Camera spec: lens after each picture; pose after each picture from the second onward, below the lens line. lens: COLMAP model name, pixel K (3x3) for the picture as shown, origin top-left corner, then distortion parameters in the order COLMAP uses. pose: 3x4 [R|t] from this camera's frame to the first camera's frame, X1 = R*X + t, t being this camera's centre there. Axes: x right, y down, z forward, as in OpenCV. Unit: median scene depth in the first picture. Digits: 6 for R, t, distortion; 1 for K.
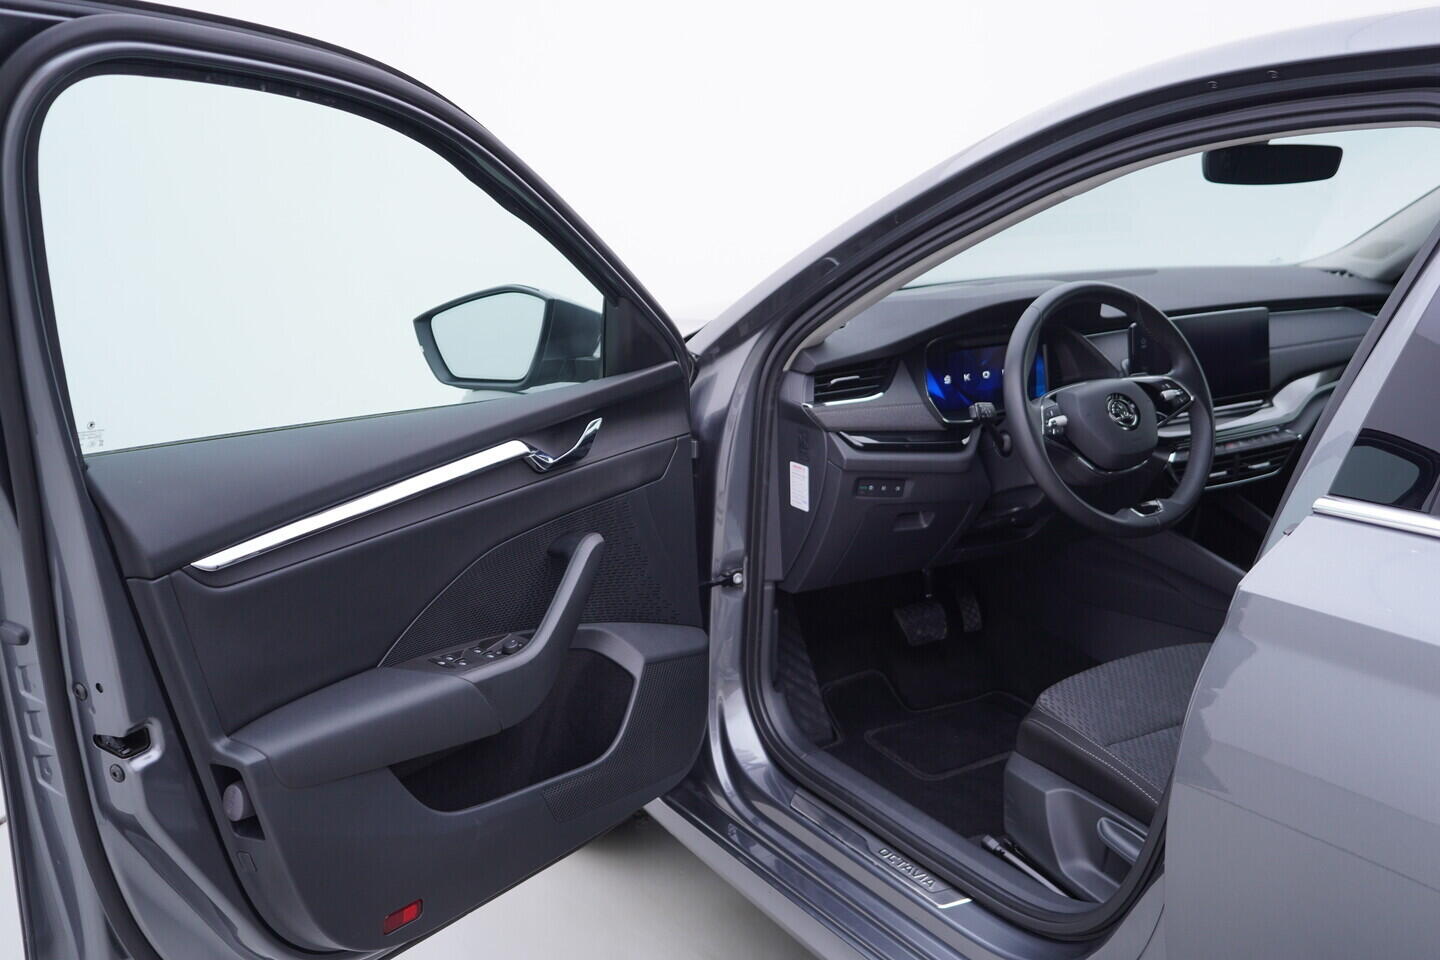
lens RADIAL K [[1477.7, 0, 720.0], [0, 1477.7, 480.0], [0, 0, 1]] dist [-0.008521, 0.018365]
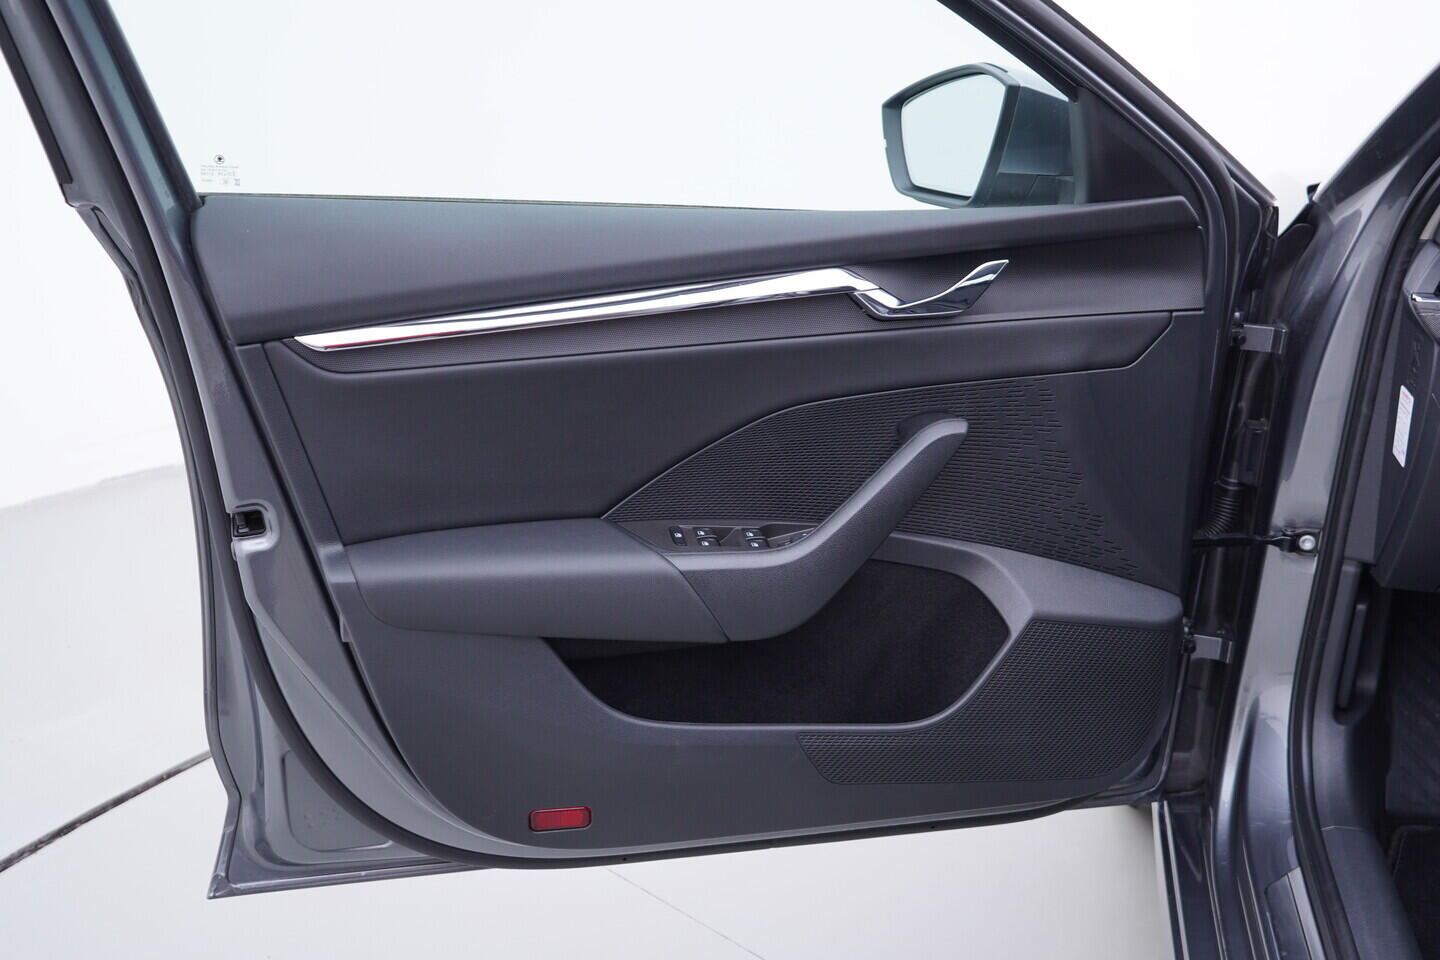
lens RADIAL K [[1477.7, 0, 720.0], [0, 1477.7, 480.0], [0, 0, 1]] dist [-0.008521, 0.018365]
pose [[0.729860, 0.237422, -0.641043, 0.258912], [-0.166700, 0.971255, 0.169926, -0.032897], [0.662960, -0.017160, 0.748458, 0.347724]]
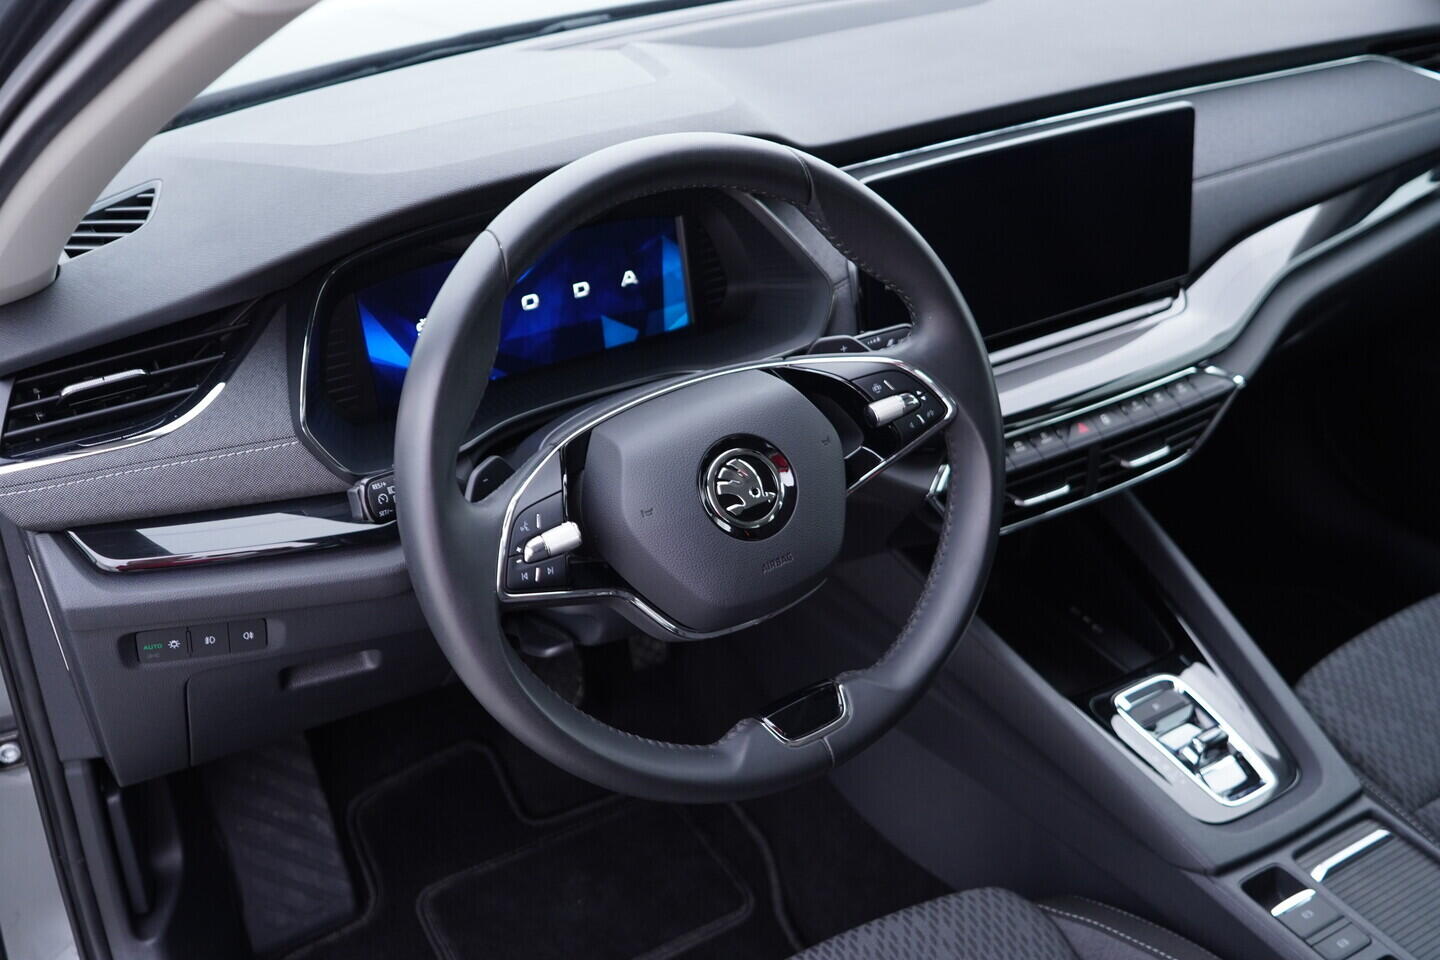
lens RADIAL K [[1477.7, 0, 720.0], [0, 1477.7, 480.0], [0, 0, 1]] dist [-0.008521, 0.018365]
pose [[0.999764, -0.014187, -0.016447, 0.269436], [0.018078, 0.963250, 0.267997, -0.152387], [0.012041, -0.268231, 0.963279, 0.613059]]
